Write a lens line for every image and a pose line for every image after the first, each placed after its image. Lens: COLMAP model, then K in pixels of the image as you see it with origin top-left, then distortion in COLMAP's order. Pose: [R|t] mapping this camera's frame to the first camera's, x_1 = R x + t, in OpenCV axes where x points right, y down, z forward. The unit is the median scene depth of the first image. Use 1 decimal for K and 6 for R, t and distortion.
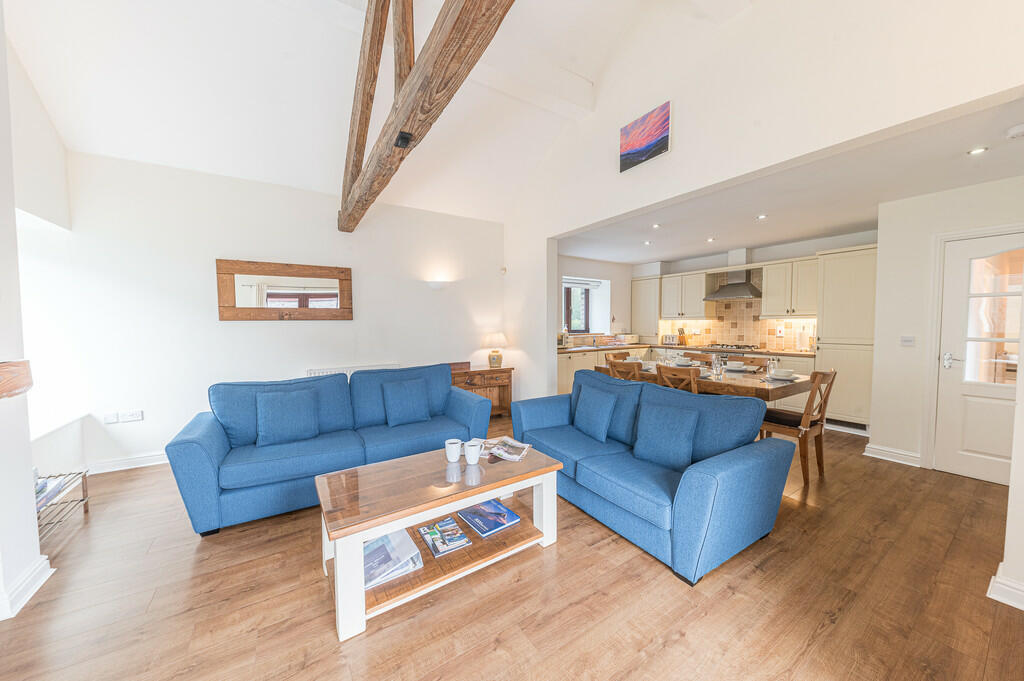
lens RADIAL K [[350.5, 0, 512.8], [0, 350.5, 338.3], [0, 0, 1]] dist [0.000371, -0.000039]
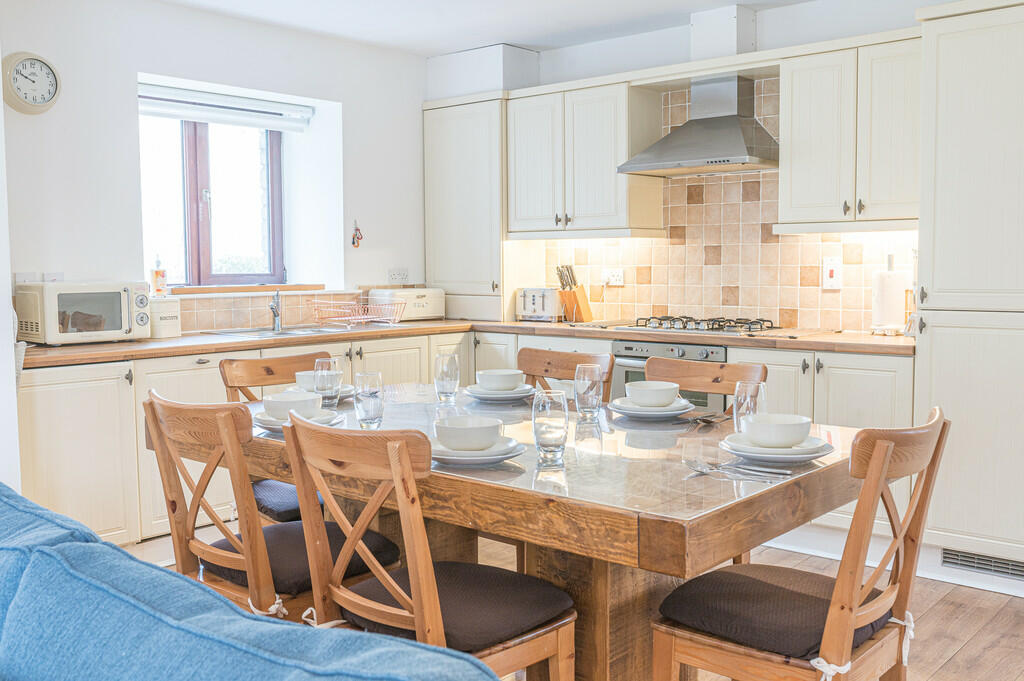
lens RADIAL K [[981.5, 0, 511.8], [0, 981.5, 342.8], [0, 0, 1]] dist [-0.056954, 0.000000]
pose [[0.960082, -0.022639, 0.278801, 0.229260], [0.012087, 0.999146, 0.039508, 0.004419], [-0.279457, -0.034561, 0.959536, 0.225011]]
